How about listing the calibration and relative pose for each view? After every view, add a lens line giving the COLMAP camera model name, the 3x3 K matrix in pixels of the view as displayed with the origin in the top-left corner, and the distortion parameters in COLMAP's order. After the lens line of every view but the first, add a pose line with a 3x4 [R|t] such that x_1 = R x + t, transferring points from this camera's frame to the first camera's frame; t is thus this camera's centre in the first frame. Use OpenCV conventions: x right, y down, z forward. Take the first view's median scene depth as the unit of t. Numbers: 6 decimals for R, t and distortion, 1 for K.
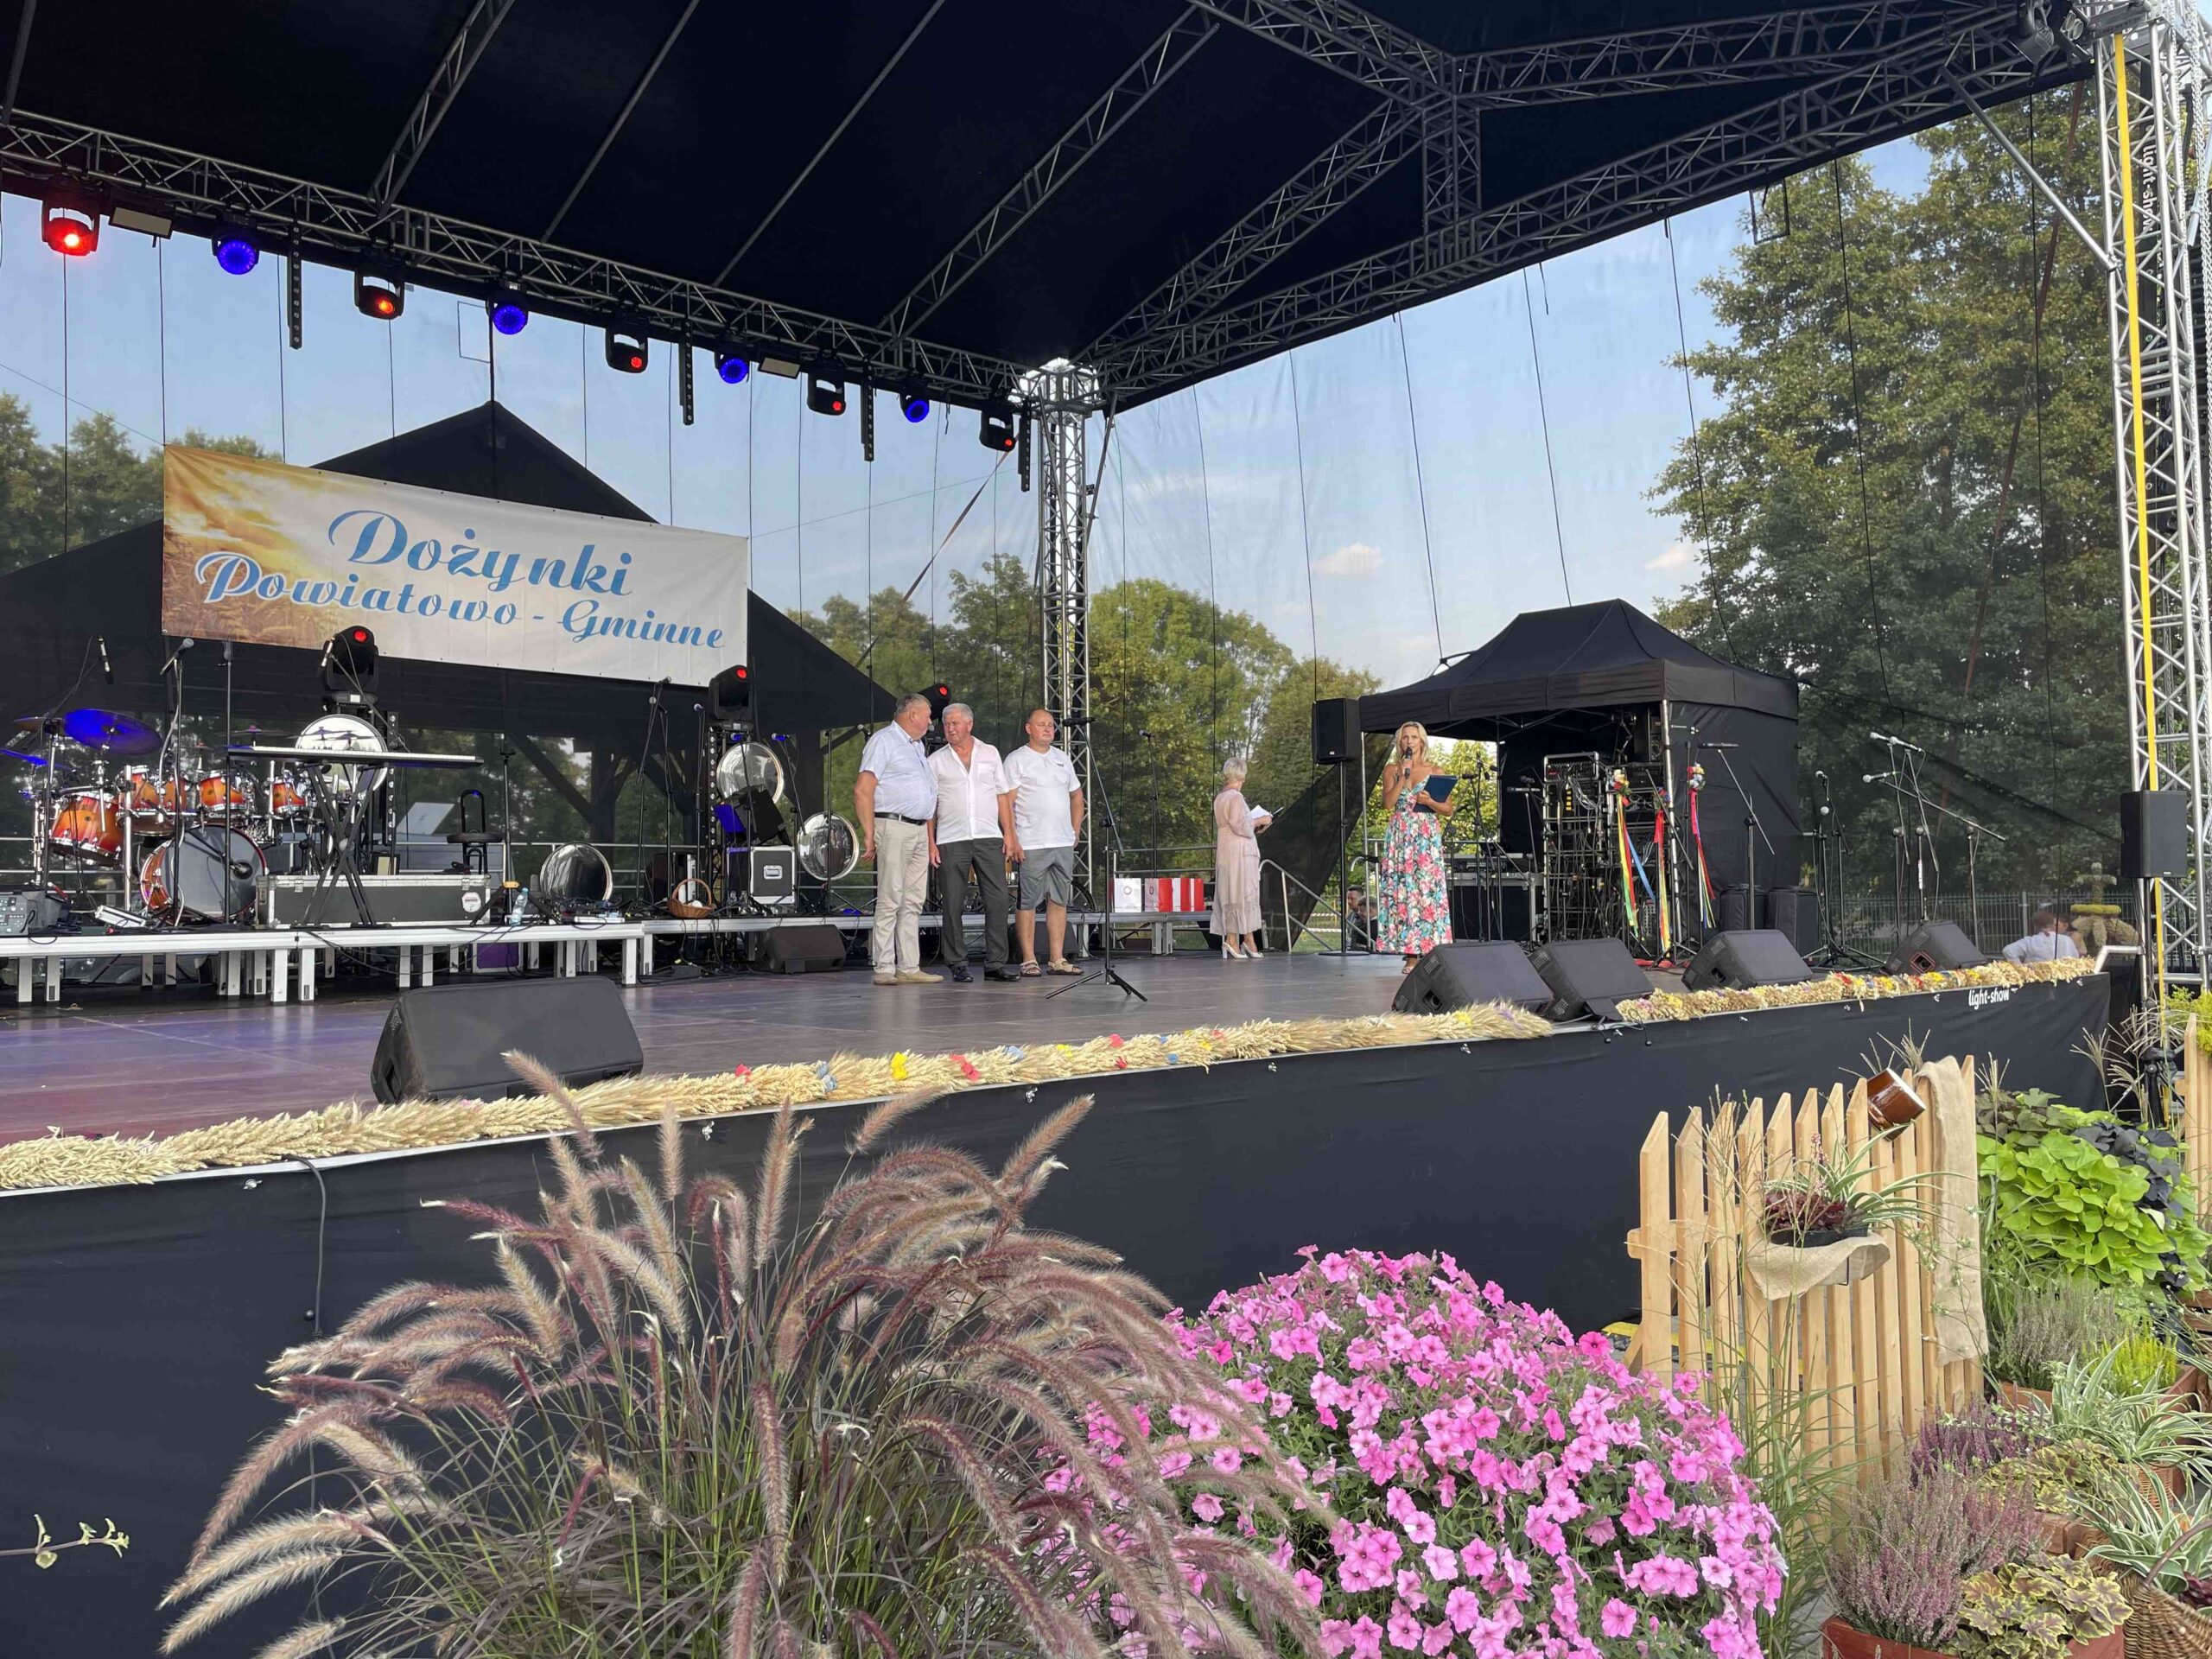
lens RADIAL K [[1657.3, 0, 1106.9], [0, 1657.3, 815.2], [0, 0, 1]] dist [0.083614, -0.111636]
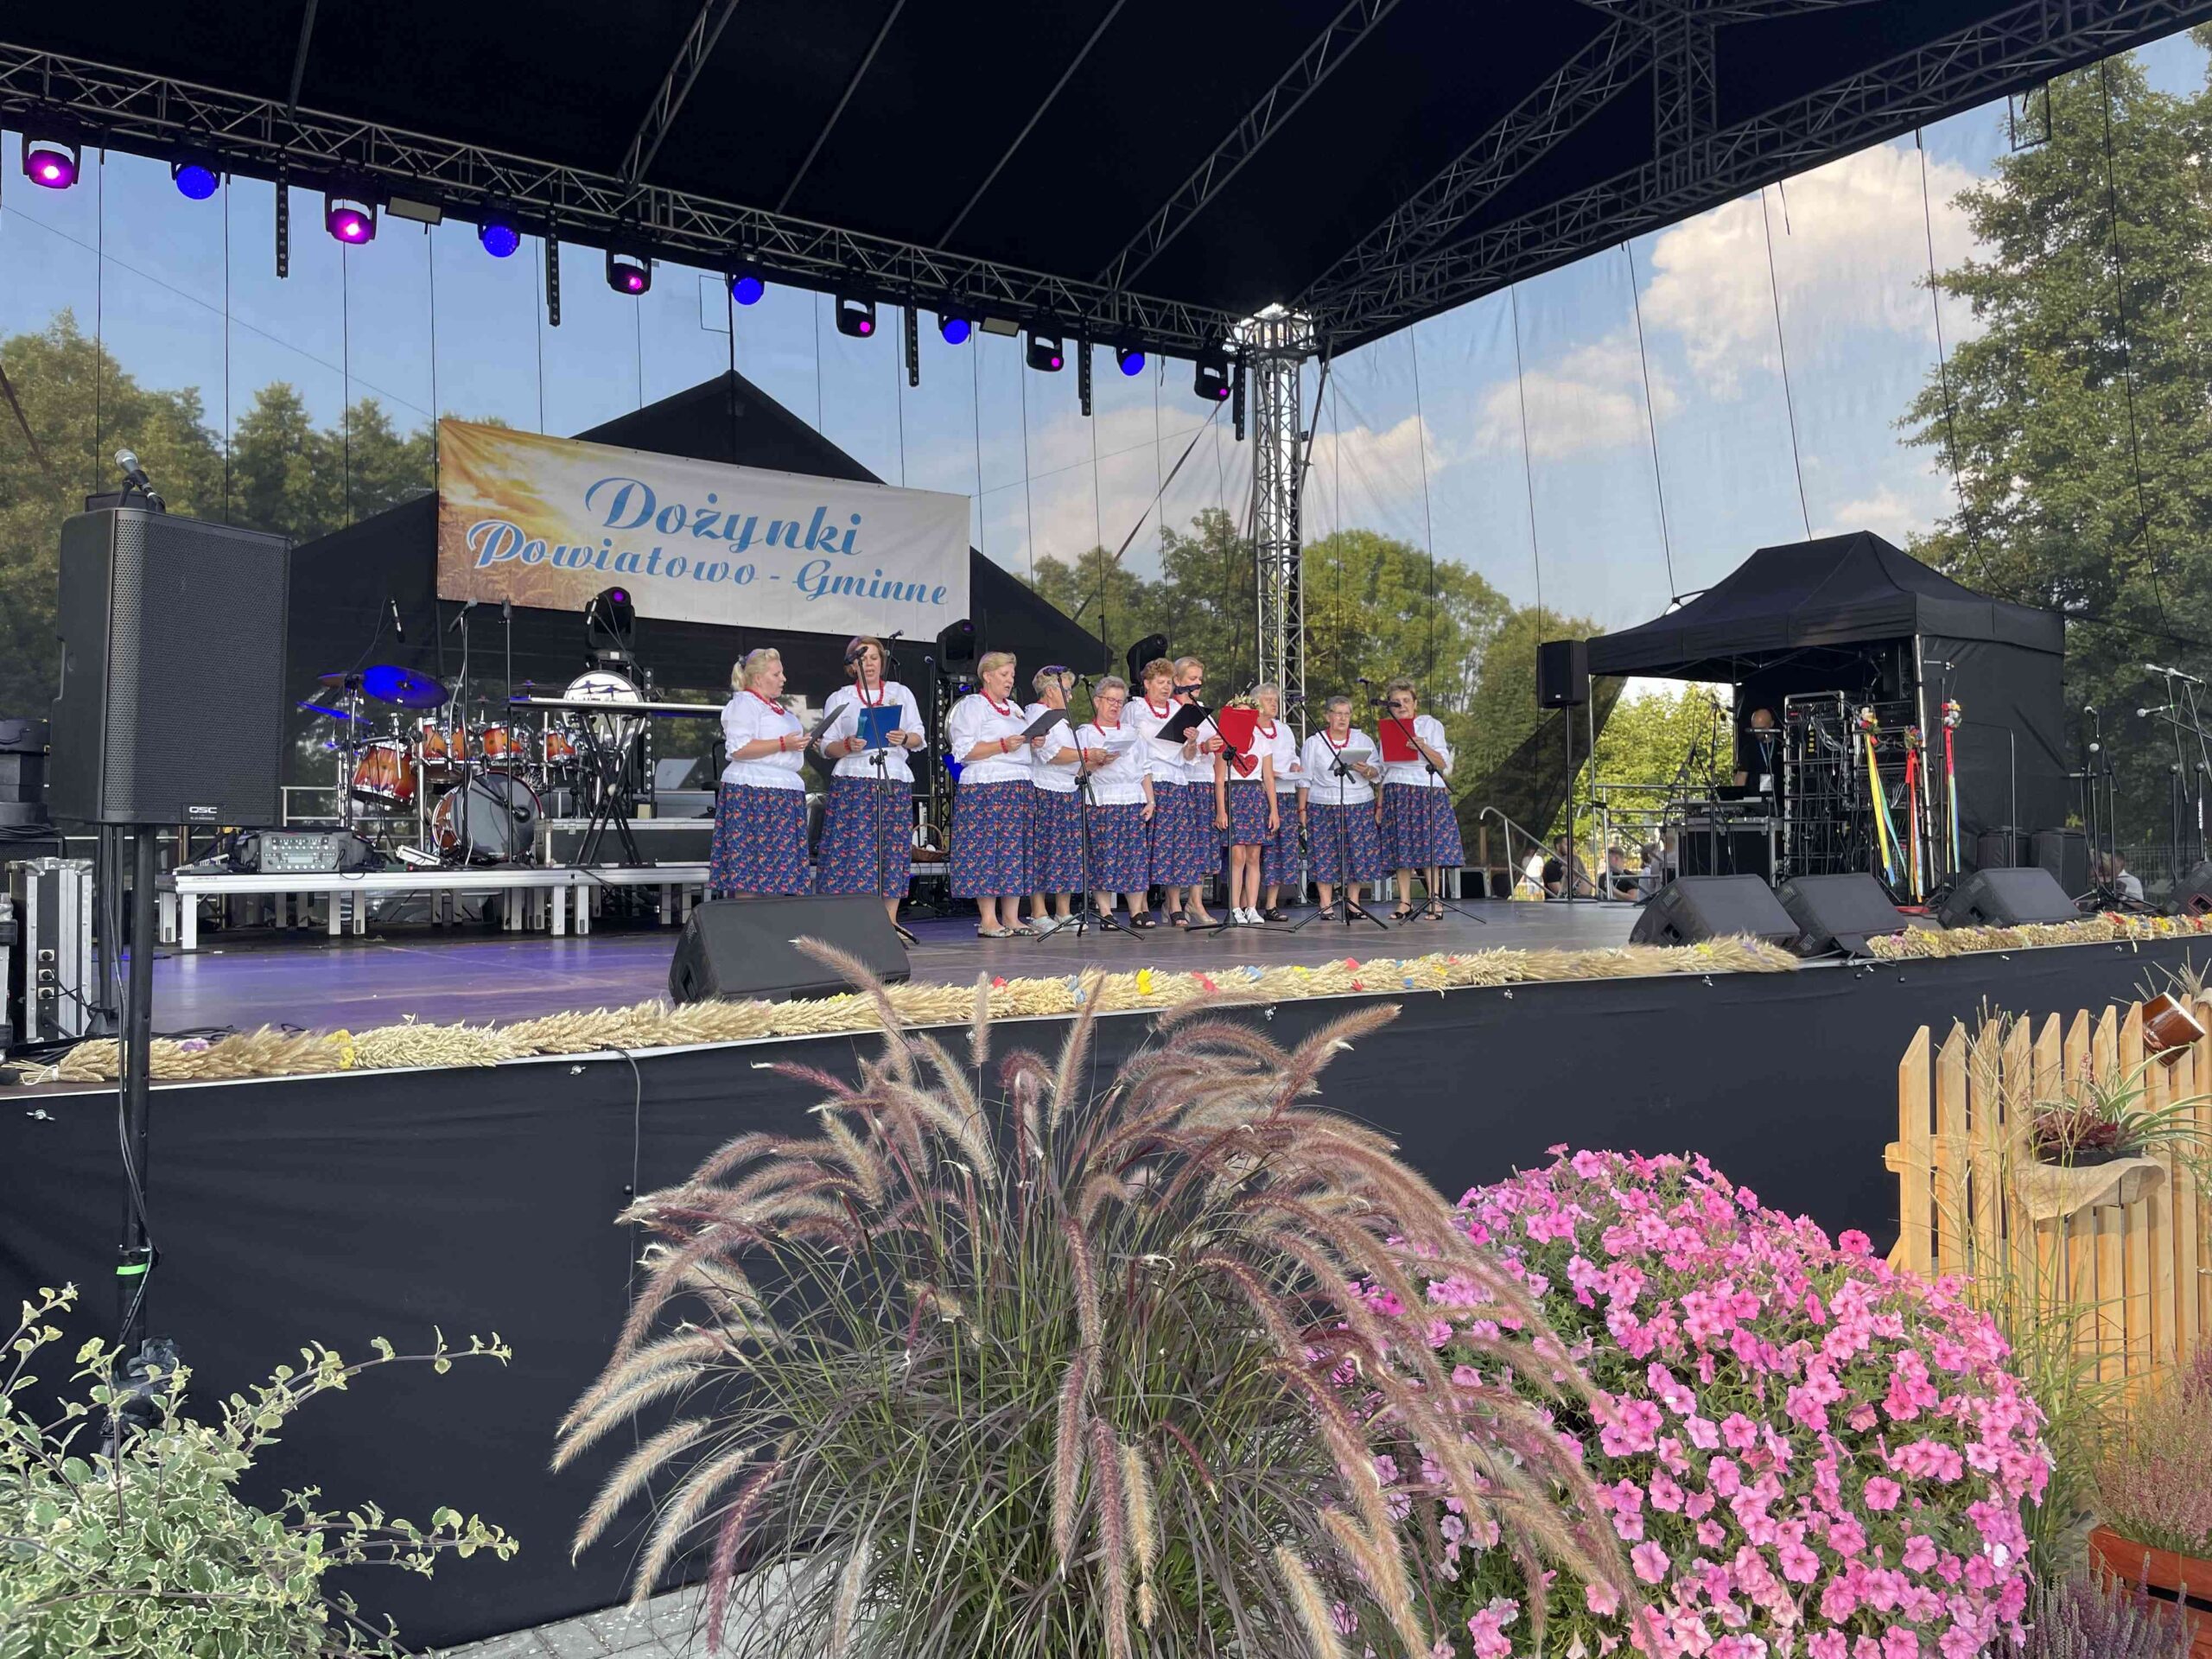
lens RADIAL K [[1657.3, 0, 1106.3], [0, 1657.3, 810.4], [0, 0, 1]] dist [0.083614, -0.111636]
pose [[0.992143, -0.003892, -0.125047, -0.005596], [0.006721, 0.999731, 0.022214, 0.006066], [0.124927, -0.022880, 0.991902, -0.010491]]
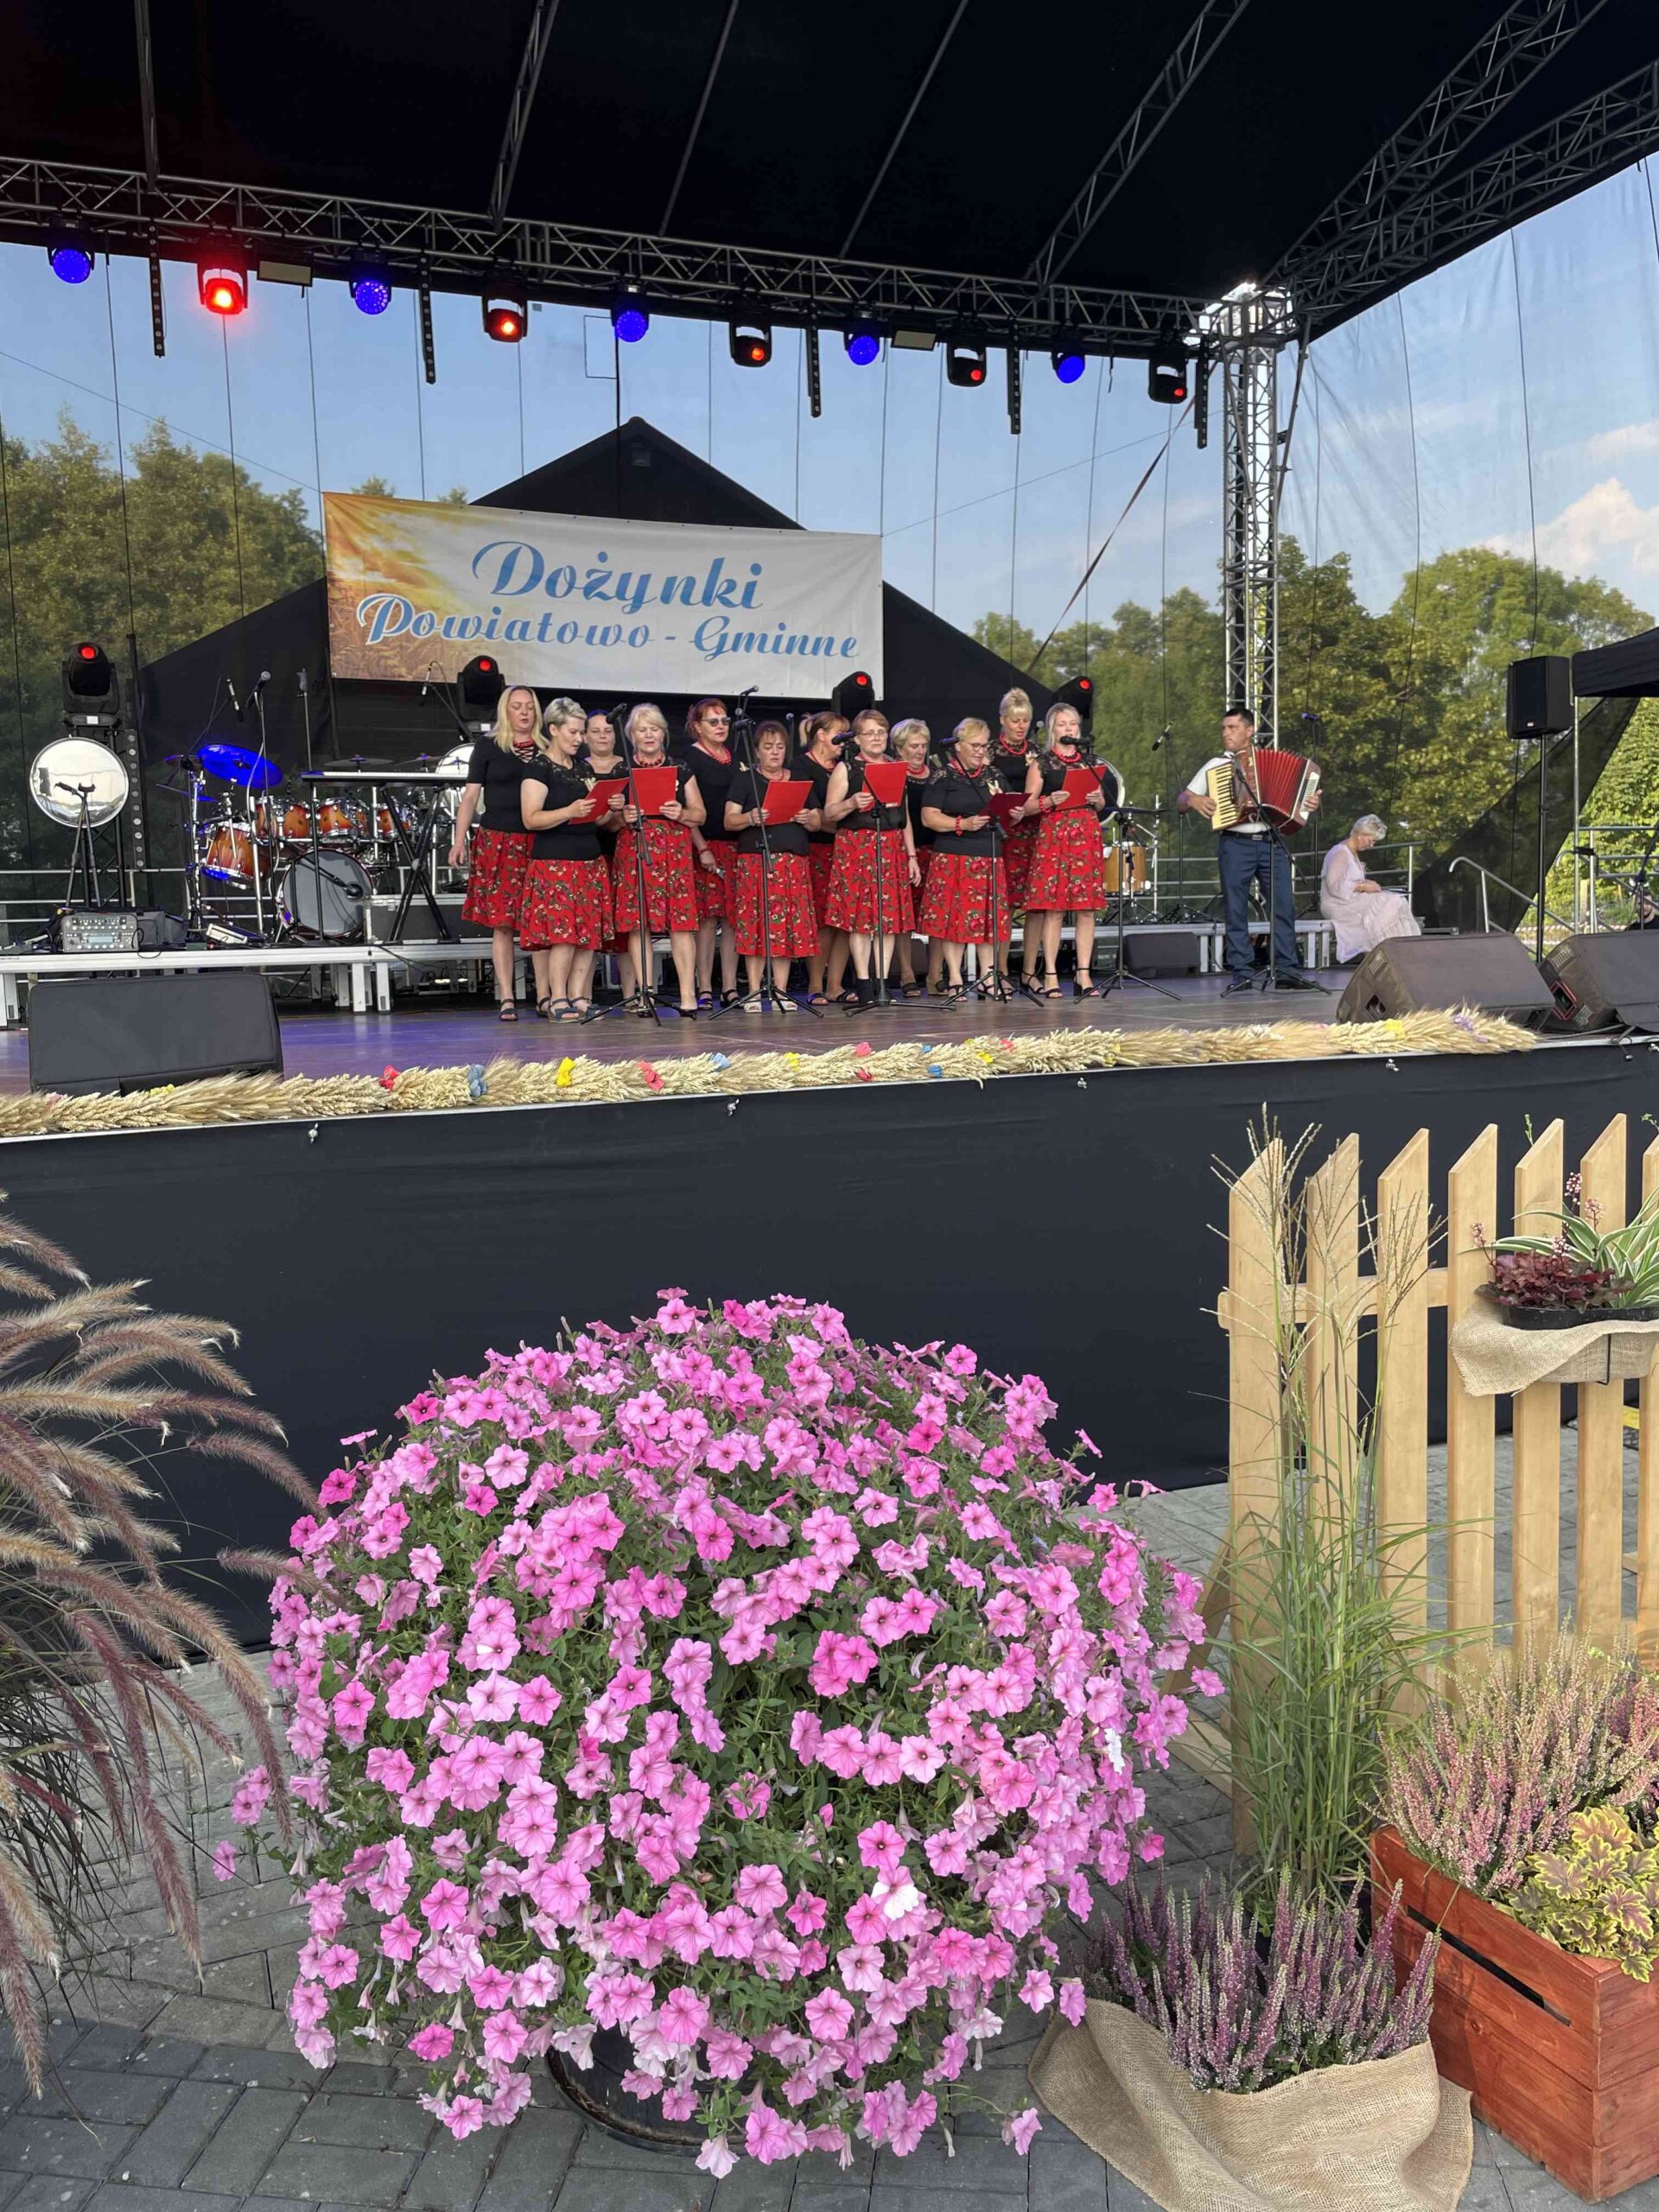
lens RADIAL K [[1657.3, 0, 815.3], [0, 1657.3, 1085.2], [0, 0, 1]] dist [0.083614, -0.111636]
pose [[0.935755, 0.016652, -0.352258, 0.099334], [0.035141, 0.989510, 0.140126, 0.011020], [0.350896, -0.143503, 0.925353, 0.063653]]
